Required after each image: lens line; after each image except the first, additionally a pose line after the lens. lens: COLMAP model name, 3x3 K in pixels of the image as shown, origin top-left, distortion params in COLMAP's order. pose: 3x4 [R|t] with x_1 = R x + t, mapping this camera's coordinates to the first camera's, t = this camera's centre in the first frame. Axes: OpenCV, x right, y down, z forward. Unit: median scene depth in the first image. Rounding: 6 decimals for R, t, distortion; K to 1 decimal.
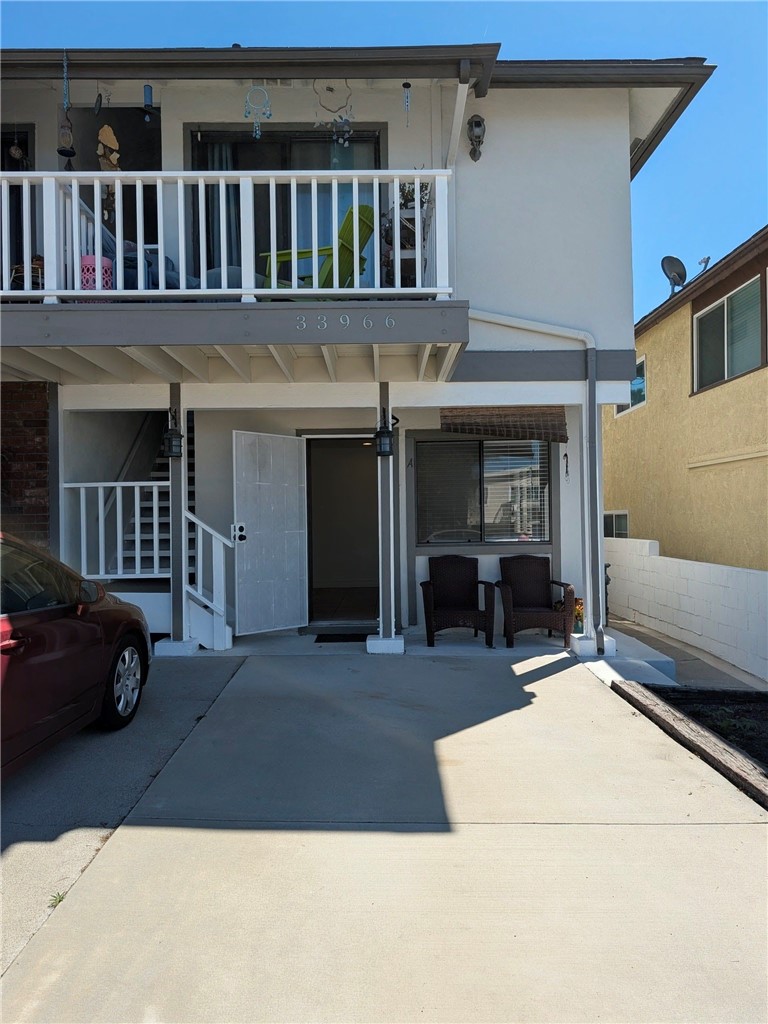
lens RADIAL K [[737.8, 0, 400.4], [0, 737.8, 515.7], [0, 0, 1]] dist [-0.005412, -0.003352]
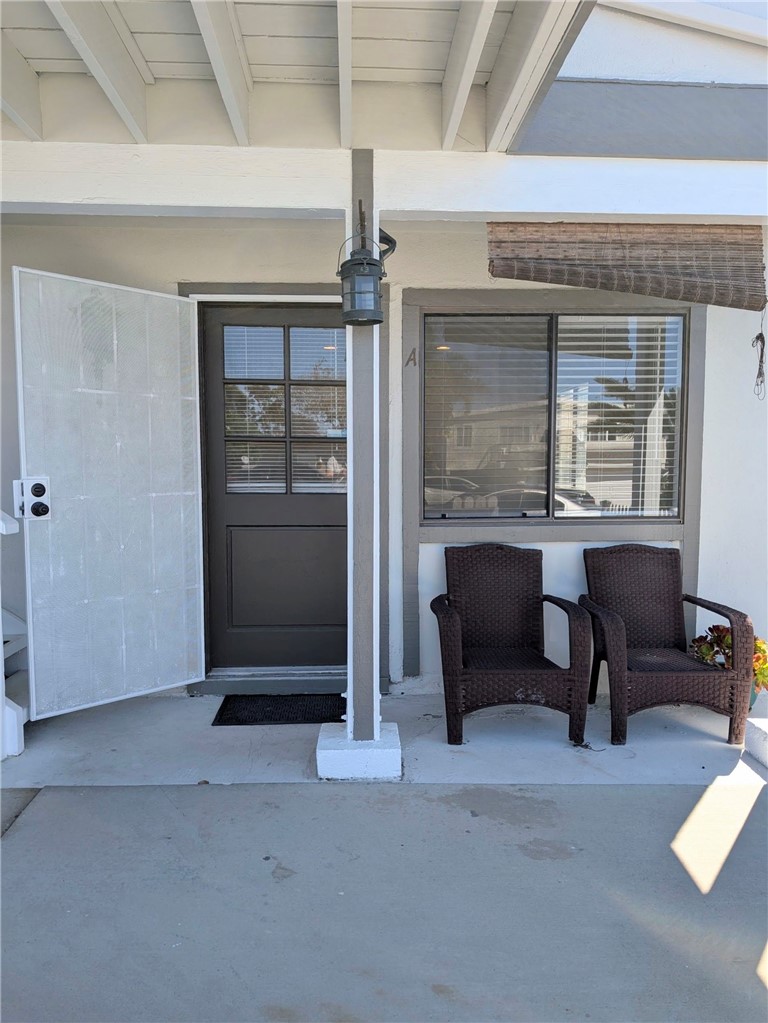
lens RADIAL K [[737.1, 0, 400.4], [0, 737.1, 515.2], [0, 0, 1]] dist [-0.005412, -0.003352]
pose [[0.999001, 0.011421, 0.043204, -0.015654], [-0.014761, 0.996860, 0.077790, -0.004651], [-0.042180, -0.078350, 0.996033, 0.542188]]
